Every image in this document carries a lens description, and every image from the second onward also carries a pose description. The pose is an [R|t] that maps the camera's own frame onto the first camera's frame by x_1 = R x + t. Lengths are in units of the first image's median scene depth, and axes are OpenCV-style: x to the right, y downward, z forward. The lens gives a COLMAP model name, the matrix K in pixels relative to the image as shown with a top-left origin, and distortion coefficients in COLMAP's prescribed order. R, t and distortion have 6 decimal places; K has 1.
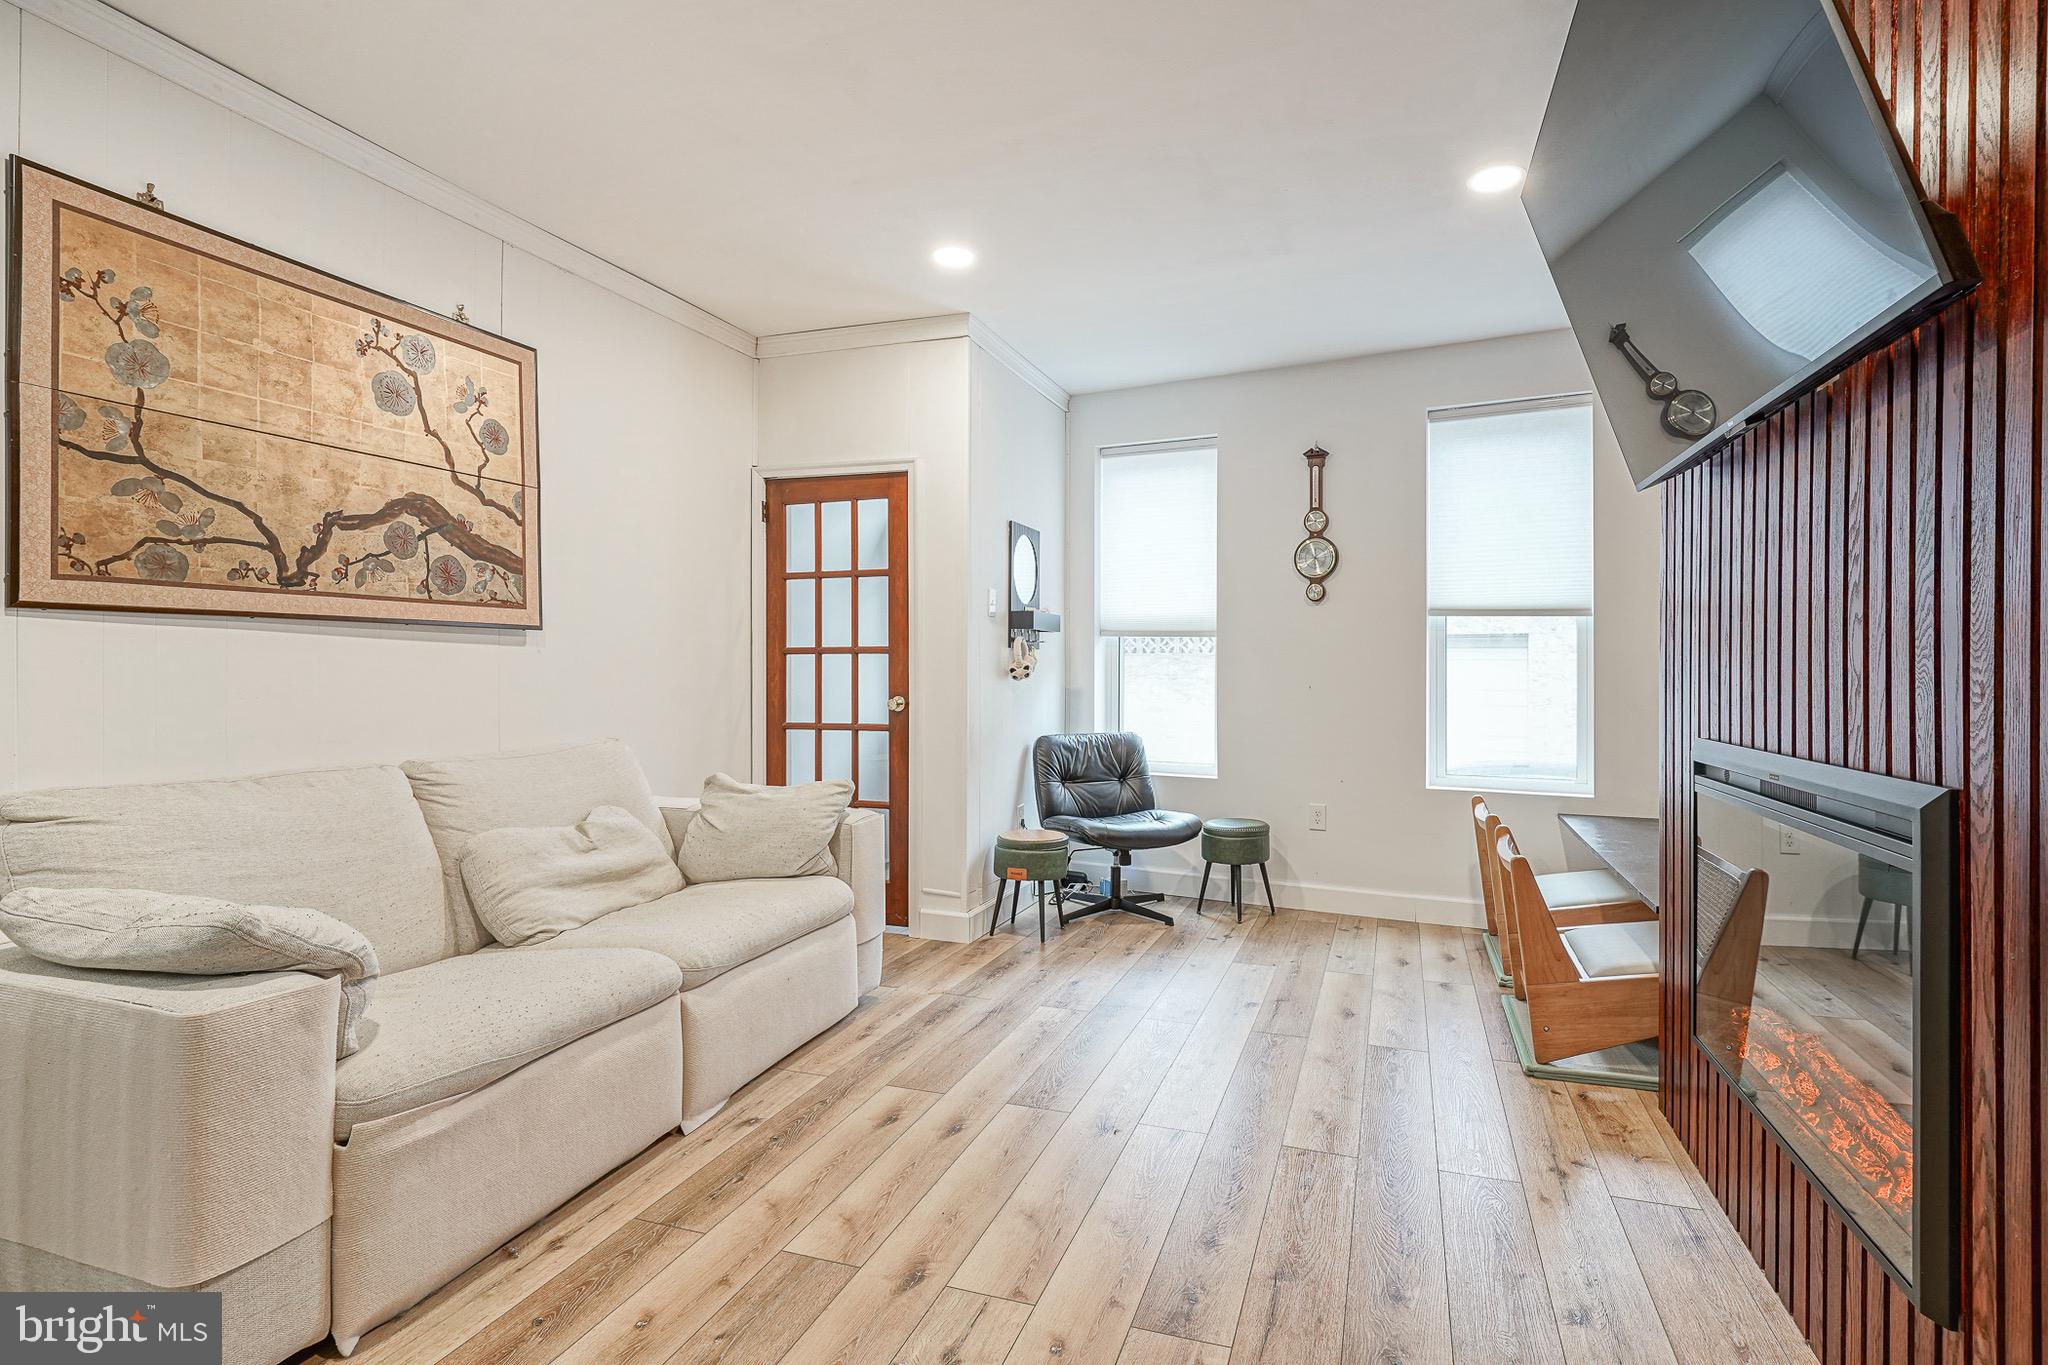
lens RADIAL K [[1050.4, 0, 1018.4], [0, 1050.4, 669.3], [0, 0, 1]] dist [-0.009126, -0.000244]
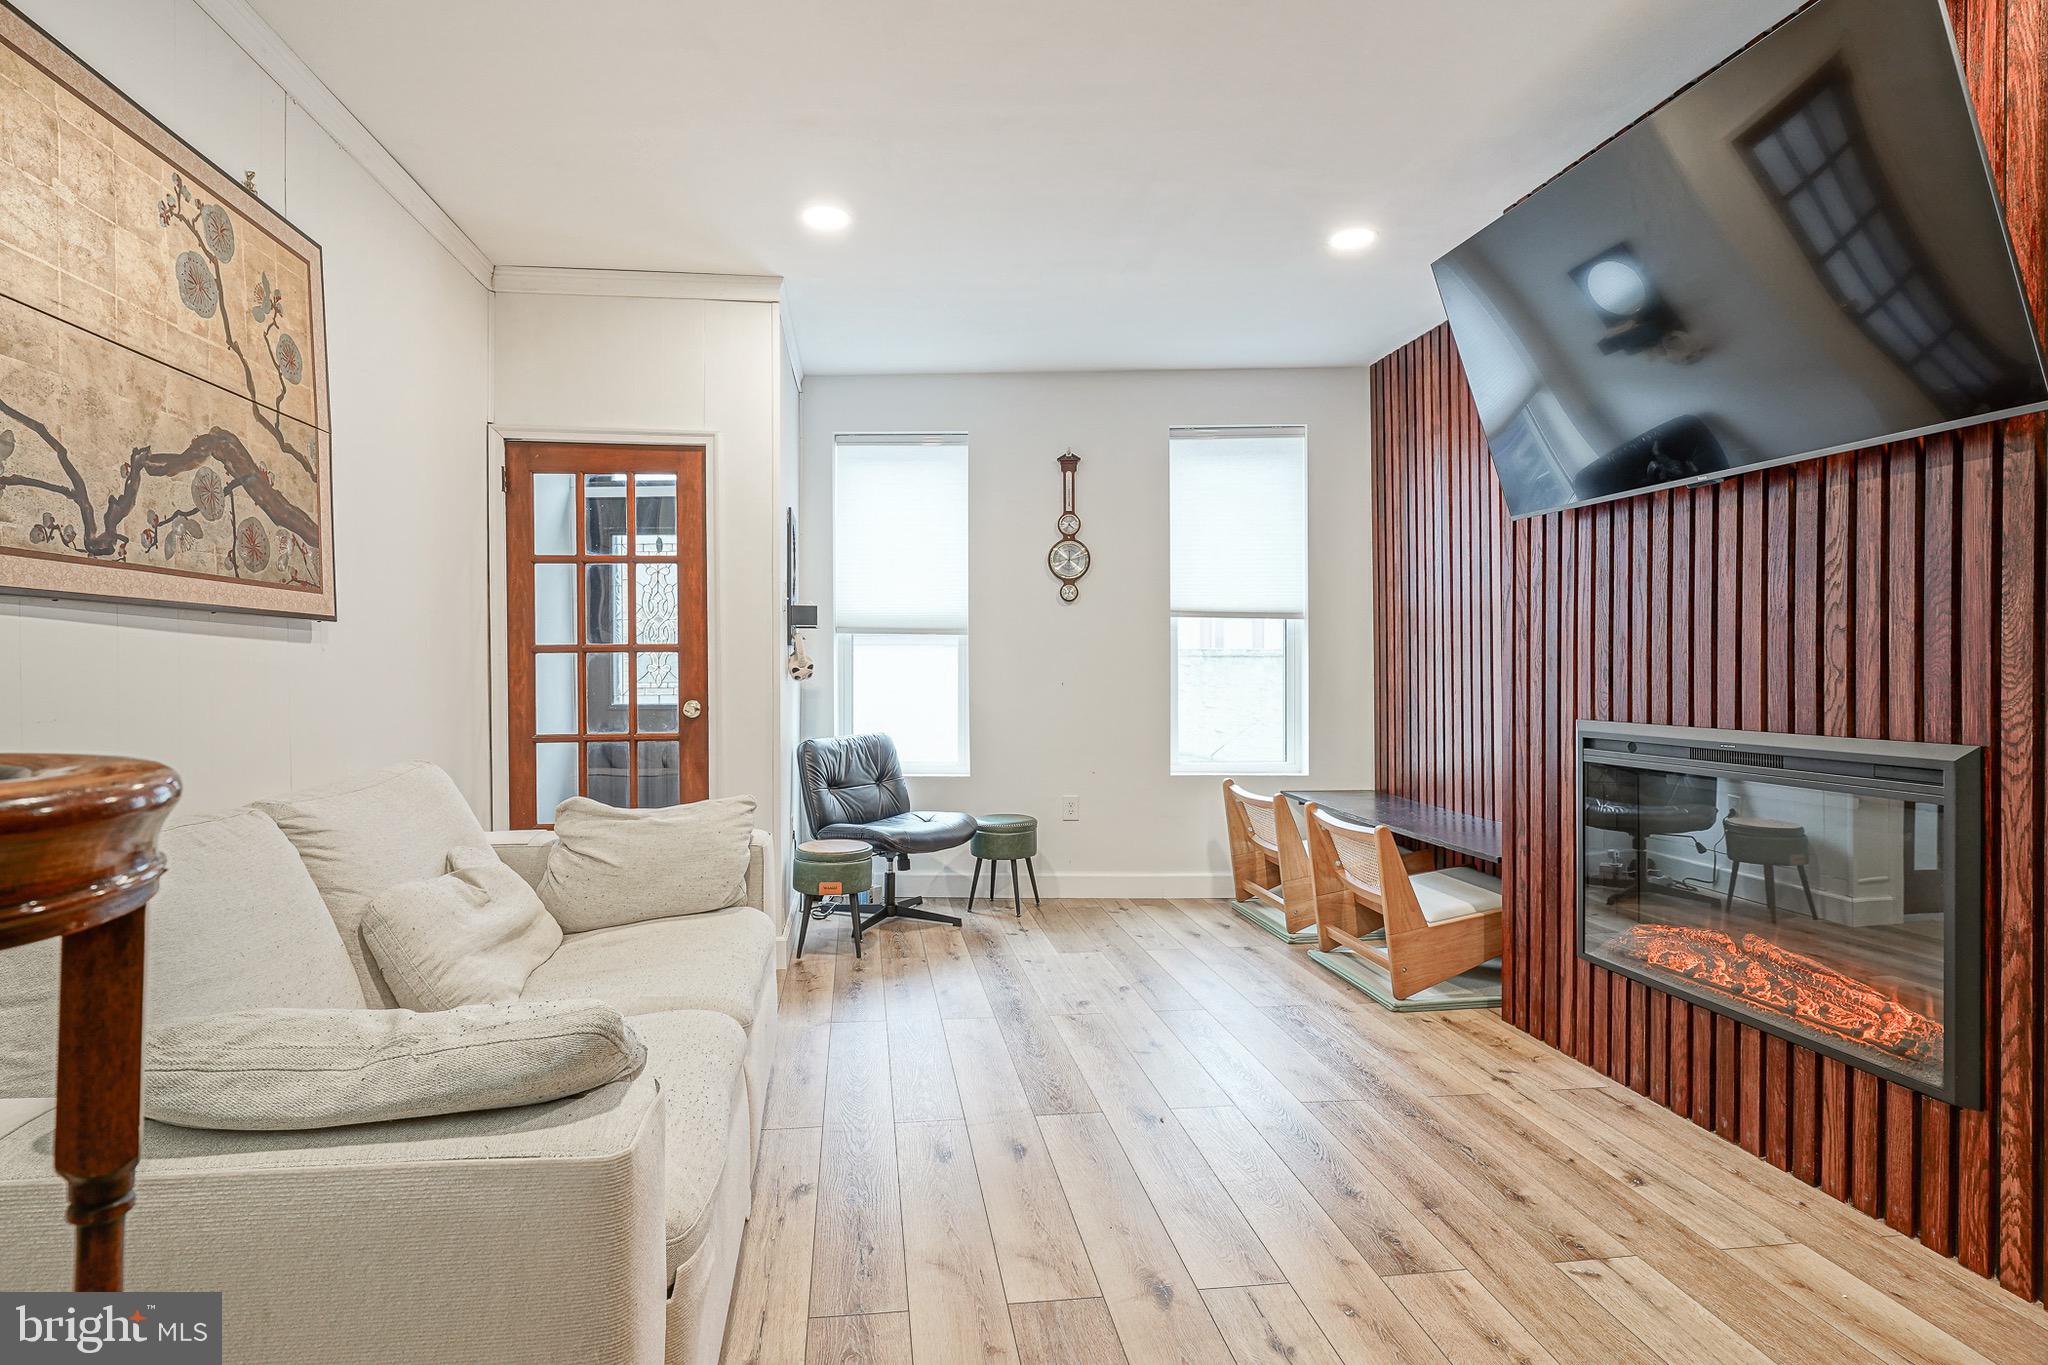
lens RADIAL K [[1092.4, 0, 991.5], [0, 1092.4, 675.5], [0, 0, 1]] dist [-0.003271, 0.000036]
pose [[0.896075, -0.010423, 0.443780, -0.380727], [0.006786, 0.999929, 0.009781, -0.003272], [-0.443851, -0.005753, 0.896082, 0.087557]]
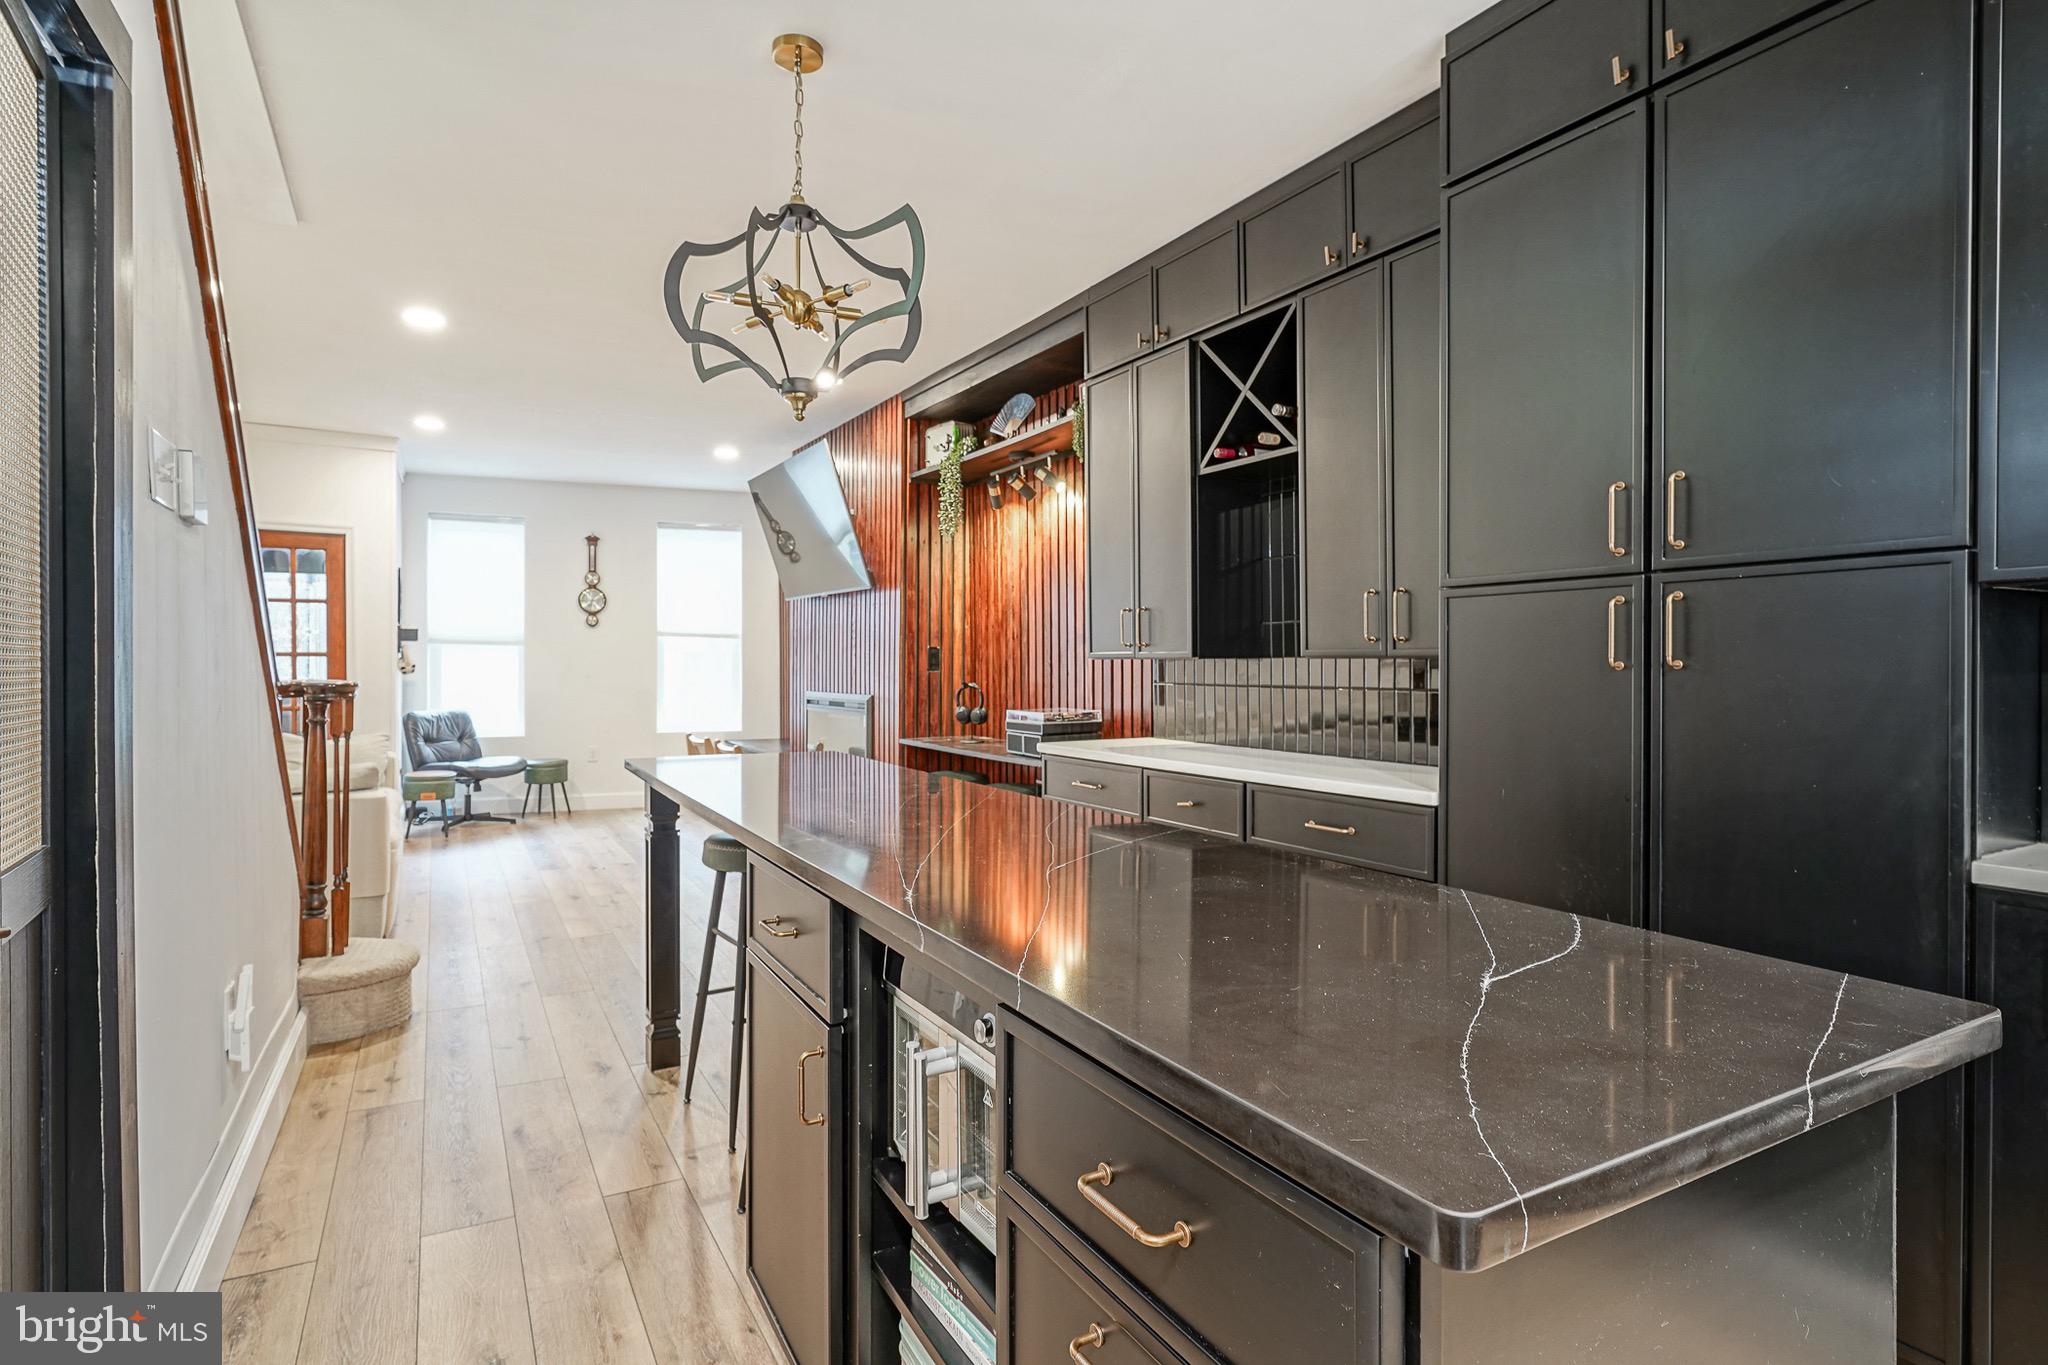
lens RADIAL K [[1050.4, 0, 1018.4], [0, 1050.4, 669.3], [0, 0, 1]] dist [-0.009126, -0.000244]
pose [[0.660822, -0.005397, 0.750523, -0.753786], [0.000964, 0.999979, 0.006342, -0.007428], [-0.750542, -0.003468, 0.660813, -0.894651]]
